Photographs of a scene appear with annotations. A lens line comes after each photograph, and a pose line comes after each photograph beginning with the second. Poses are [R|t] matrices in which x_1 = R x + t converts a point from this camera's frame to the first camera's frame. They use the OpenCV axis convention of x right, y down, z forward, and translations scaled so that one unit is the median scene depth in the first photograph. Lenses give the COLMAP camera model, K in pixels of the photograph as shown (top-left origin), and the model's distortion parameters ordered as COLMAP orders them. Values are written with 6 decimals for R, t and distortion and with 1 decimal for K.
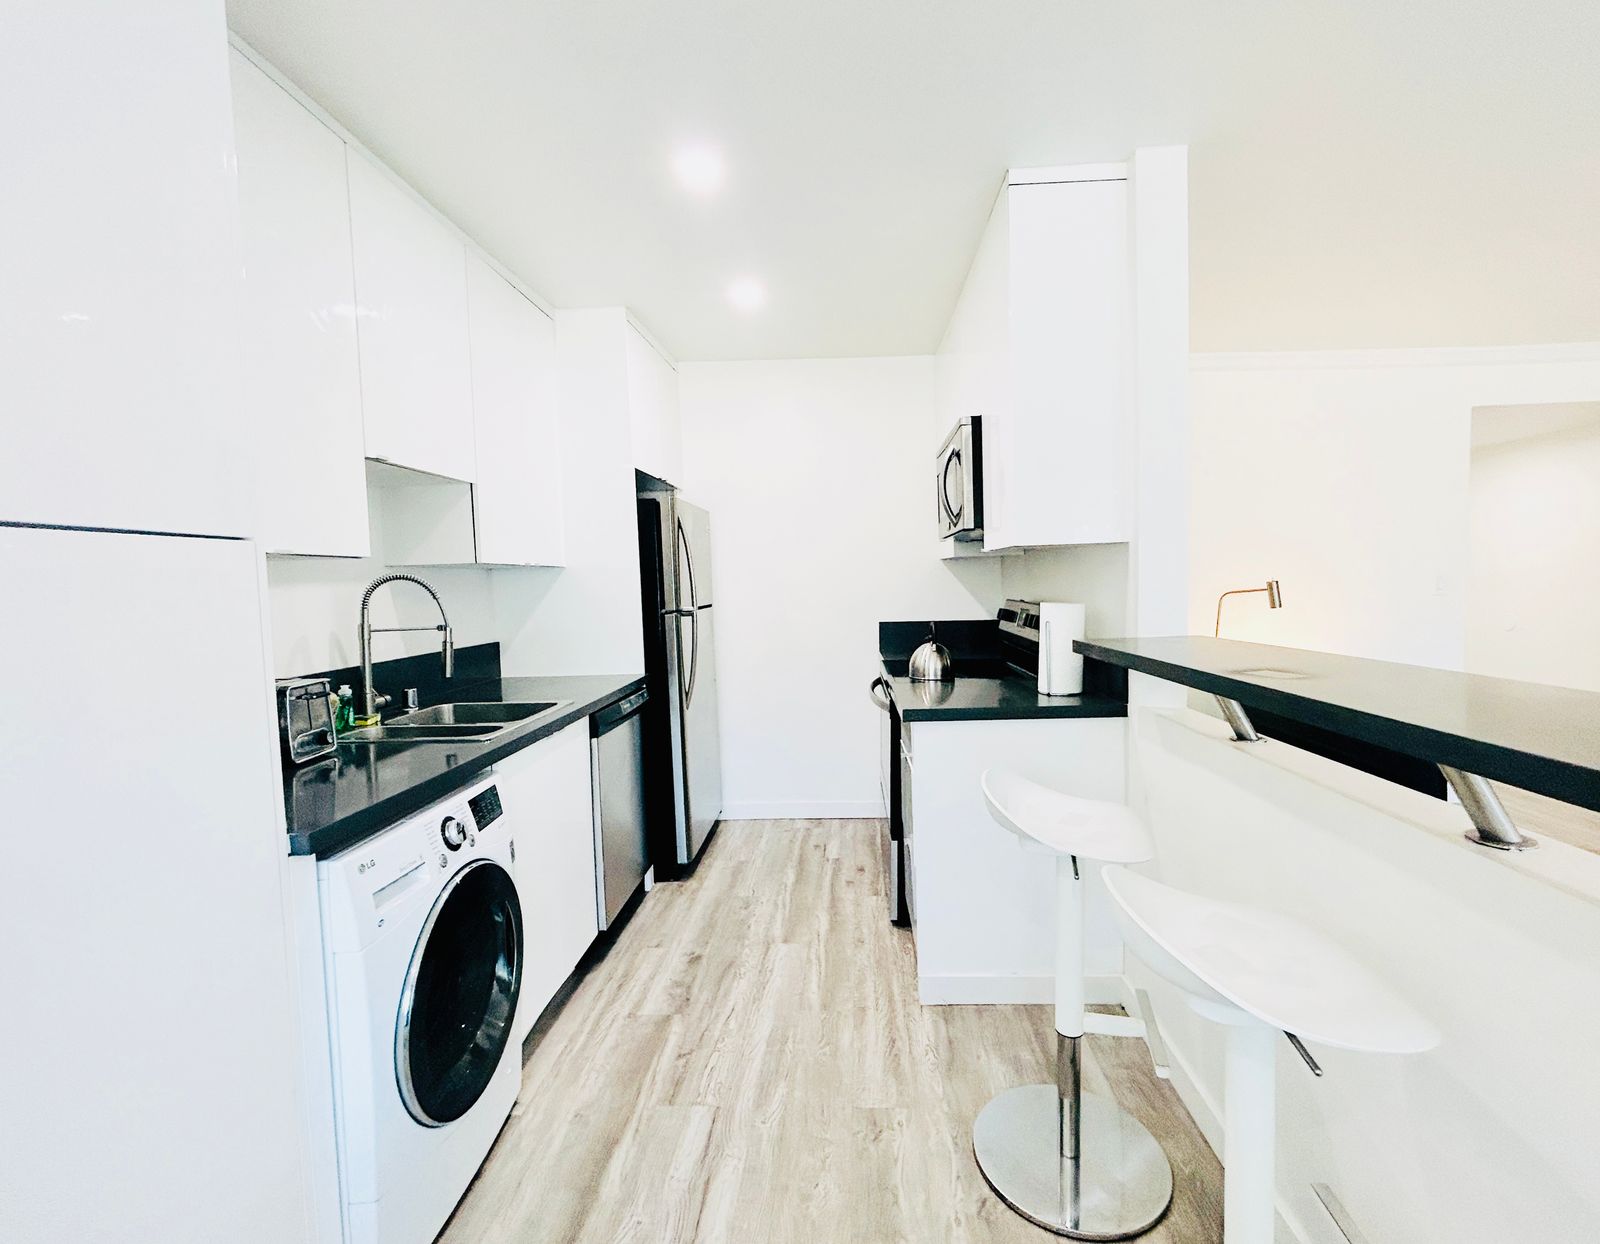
lens RADIAL K [[712.7, 0, 800.0], [0, 712.7, 622.0], [0, 0, 1]] dist [-0.001699, -0.000068]
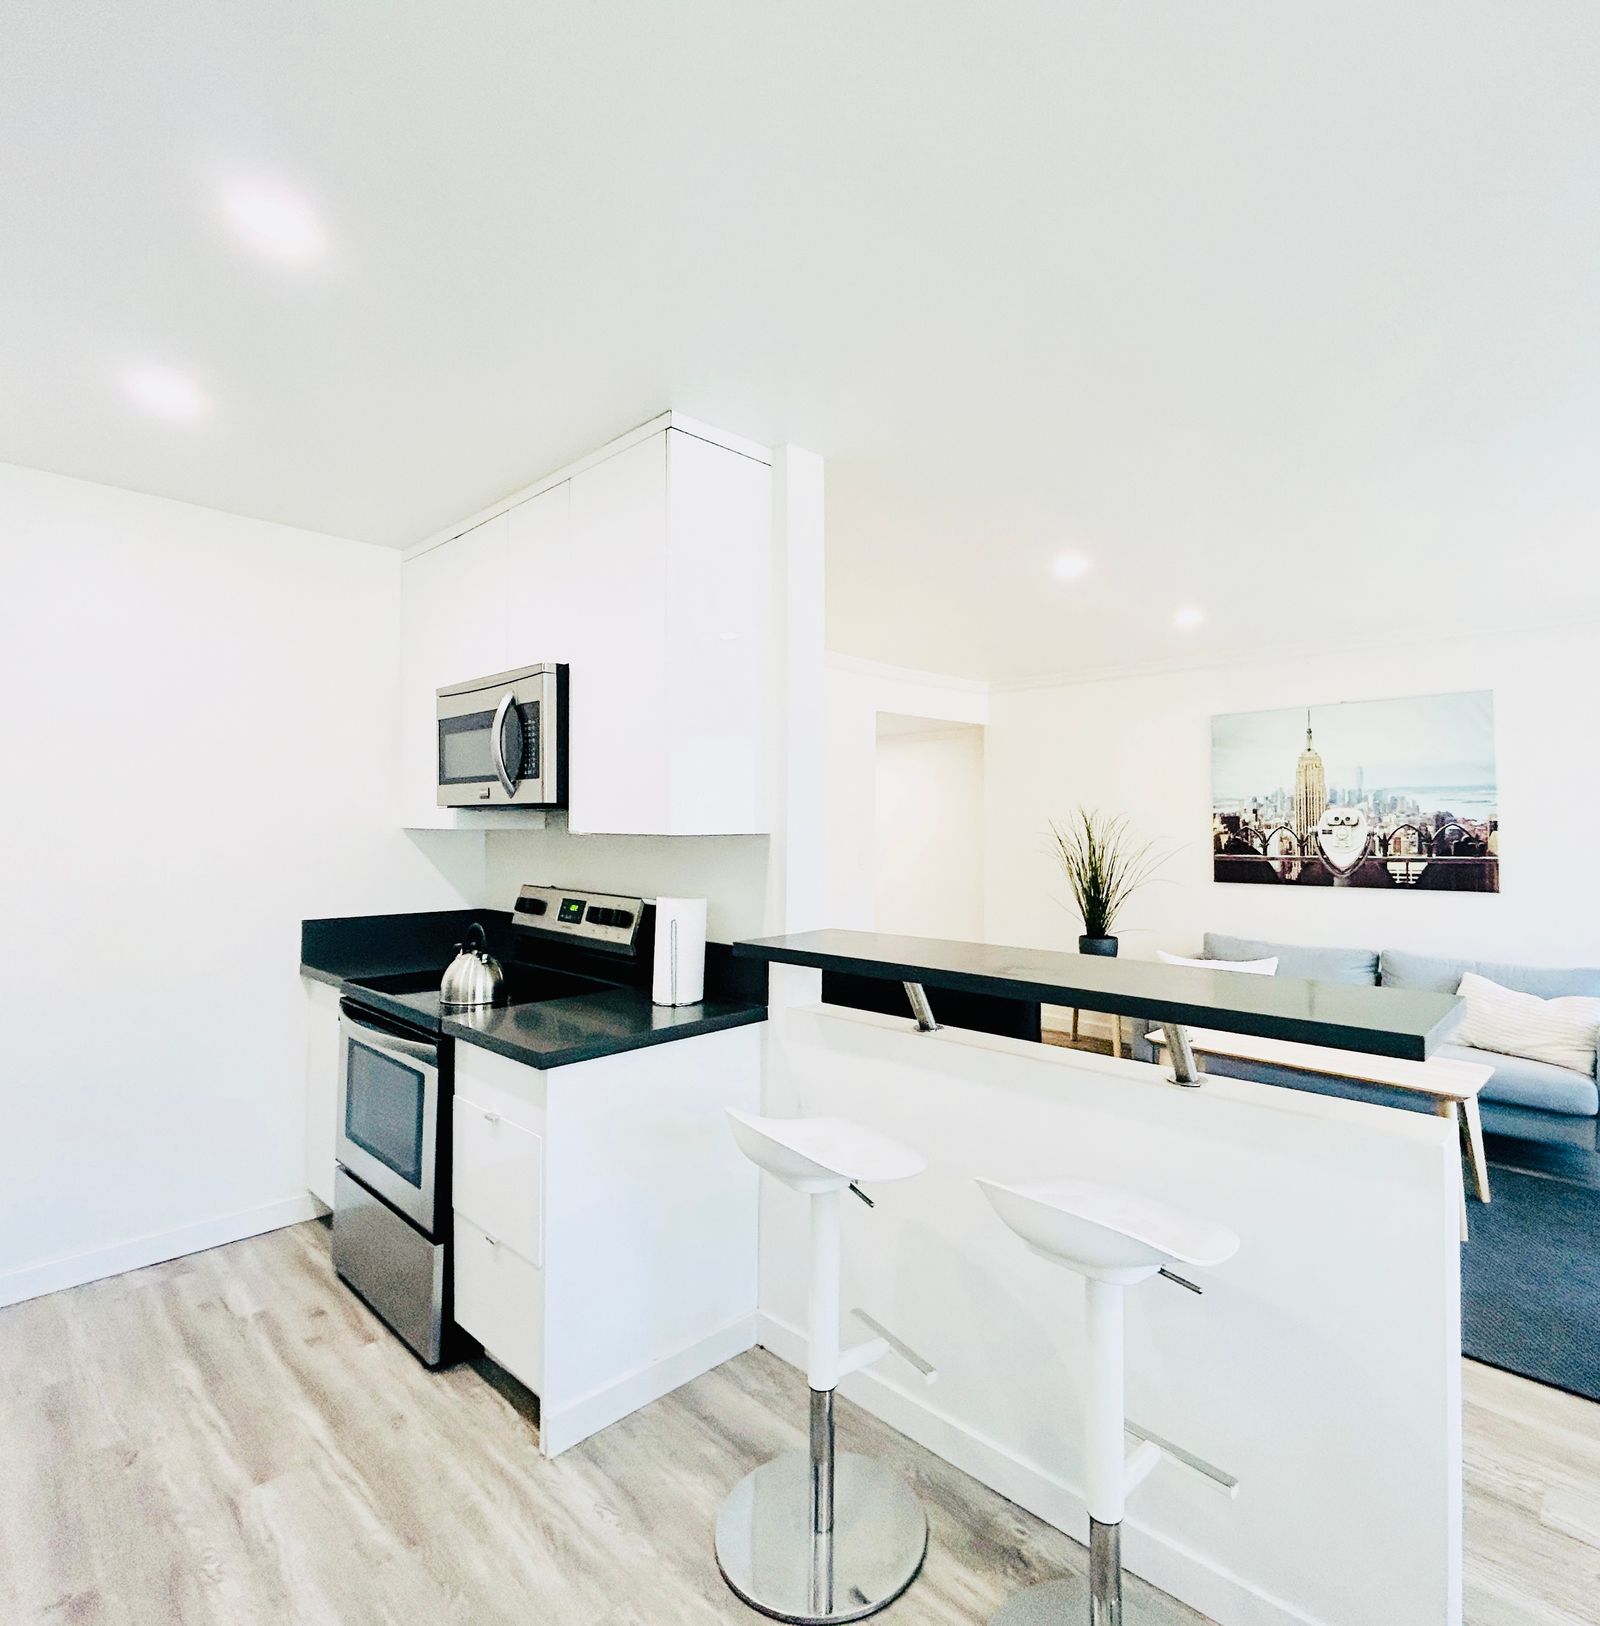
lens RADIAL K [[908.1, 0, 800.0], [0, 908.1, 813.0], [0, 0, 1]] dist [0.001307, 0.001091]
pose [[0.657312, 0.028861, 0.753066, -0.367634], [0.029980, 0.997474, -0.064396, -0.052531], [-0.753022, 0.064905, 0.654786, 0.151333]]
